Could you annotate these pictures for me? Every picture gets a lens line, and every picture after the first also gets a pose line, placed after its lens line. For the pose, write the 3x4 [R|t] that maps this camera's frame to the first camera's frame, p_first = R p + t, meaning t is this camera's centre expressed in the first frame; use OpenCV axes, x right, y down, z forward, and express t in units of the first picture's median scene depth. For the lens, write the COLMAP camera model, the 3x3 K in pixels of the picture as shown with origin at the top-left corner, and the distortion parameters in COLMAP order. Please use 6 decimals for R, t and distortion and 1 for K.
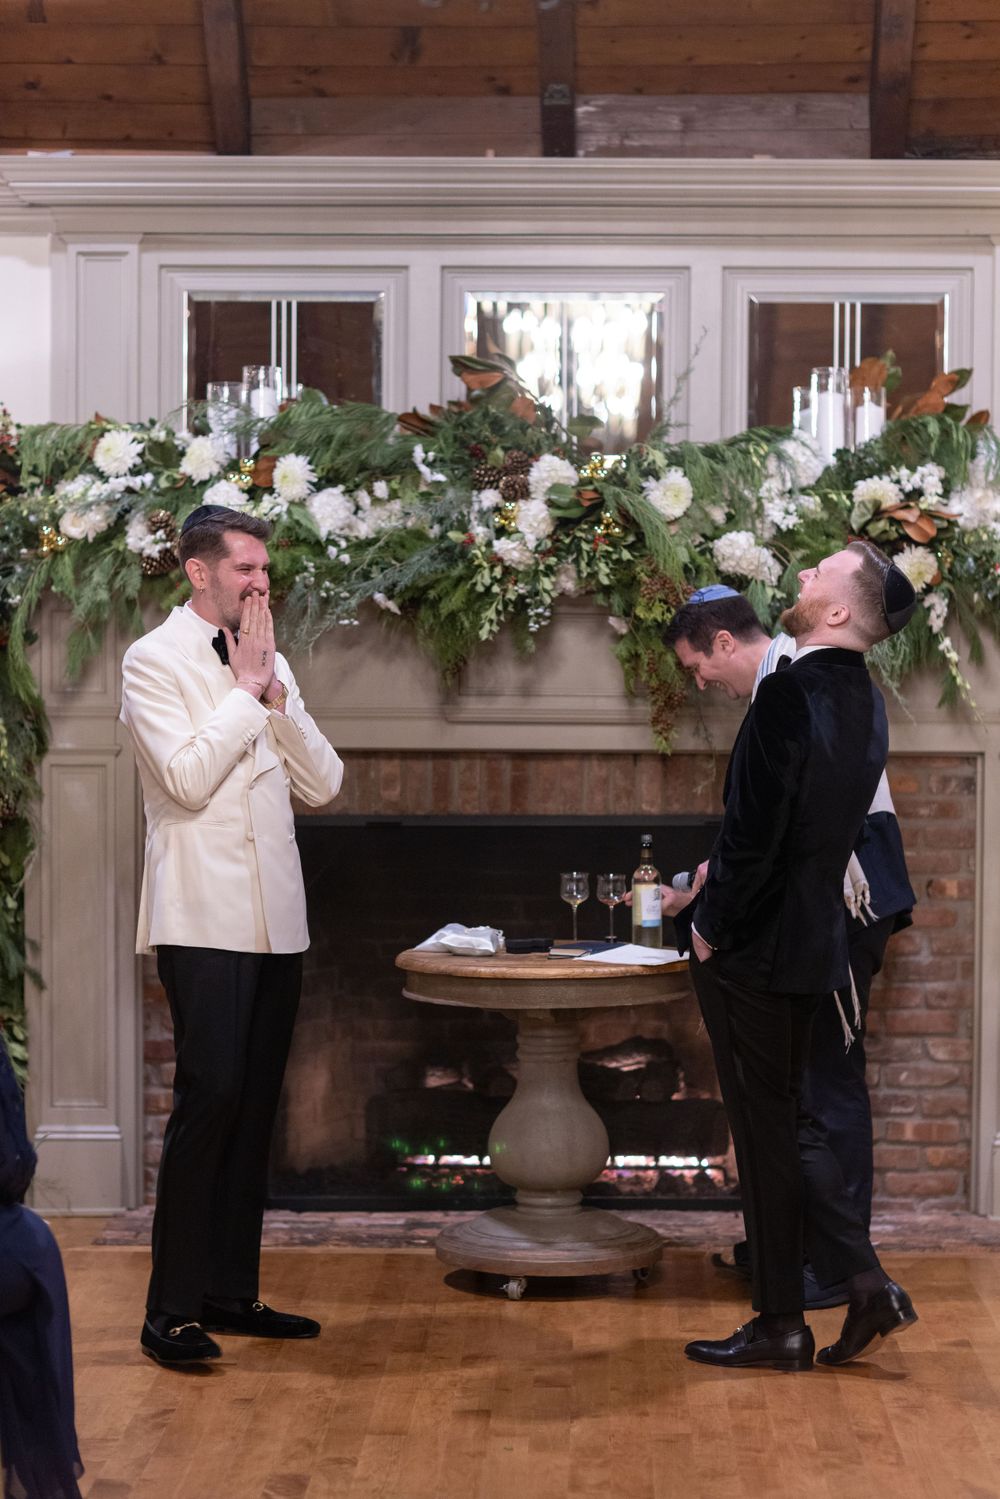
lens RADIAL K [[4021.4, 0, 497.1], [0, 4021.4, 755.9], [0, 0, 1]] dist [0.036696, 0.000000]
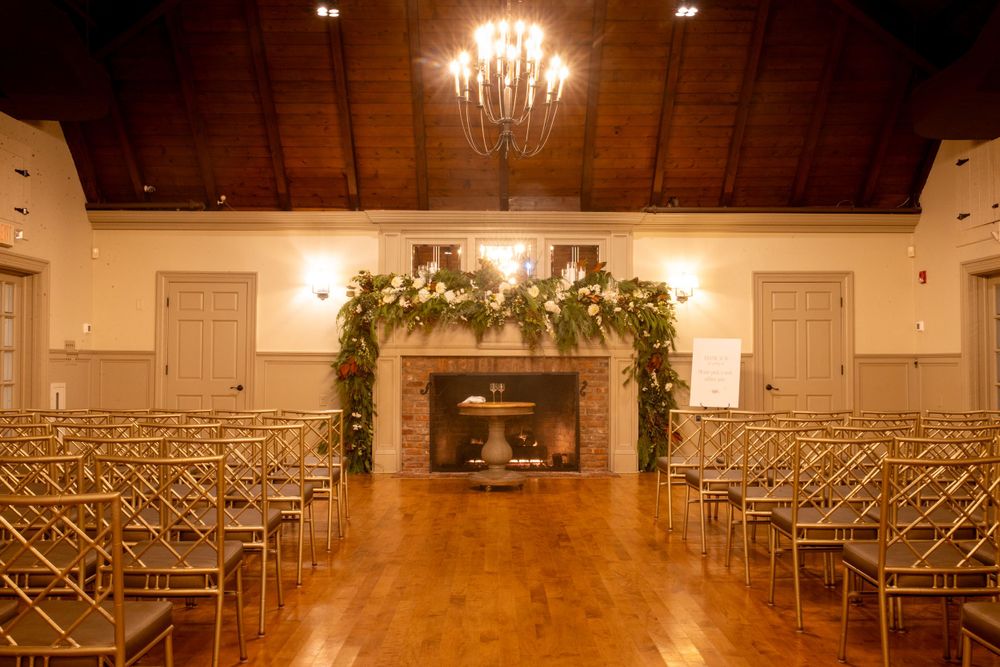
lens RADIAL K [[1109.3, 0, 501.8], [0, 1109.3, 326.4], [0, 0, 1]] dist [-0.031147, 0.000000]
pose [[0.999379, -0.001916, 0.035178, -0.028331], [0.004341, 0.997607, -0.068999, 0.046816], [-0.034961, 0.069109, 0.996996, -0.114017]]
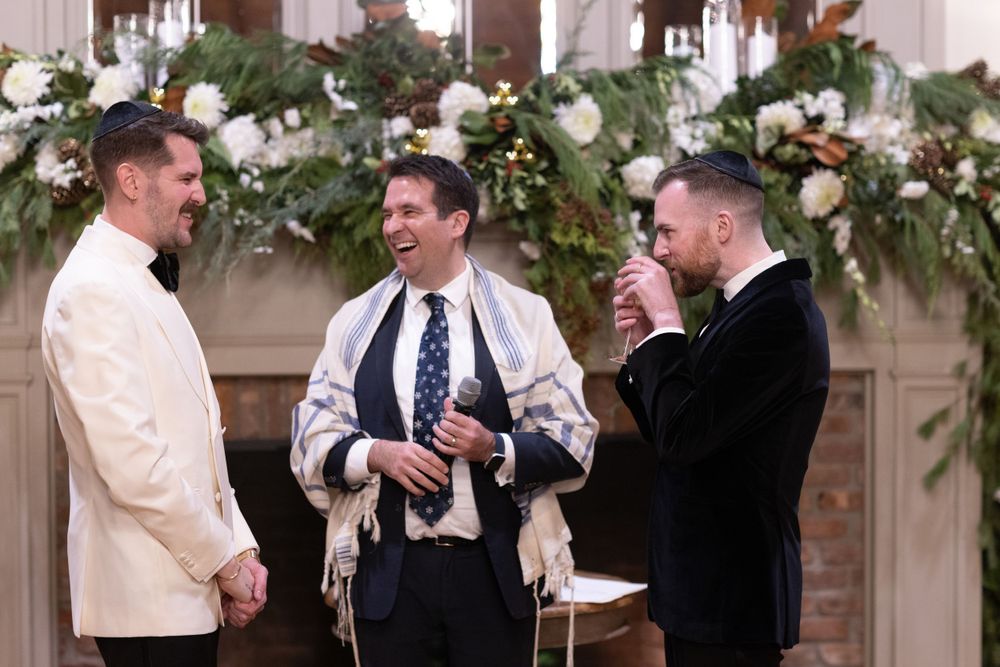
lens RADIAL K [[2682.7, 0, 535.8], [0, 2682.7, 343.2], [0, 0, 1]] dist [0.036696, 0.000000]
pose [[0.995428, -0.013760, 0.094522, -0.032277], [0.013970, 0.999901, -0.001556, -0.008014], [-0.094492, 0.002870, 0.995522, 0.325116]]
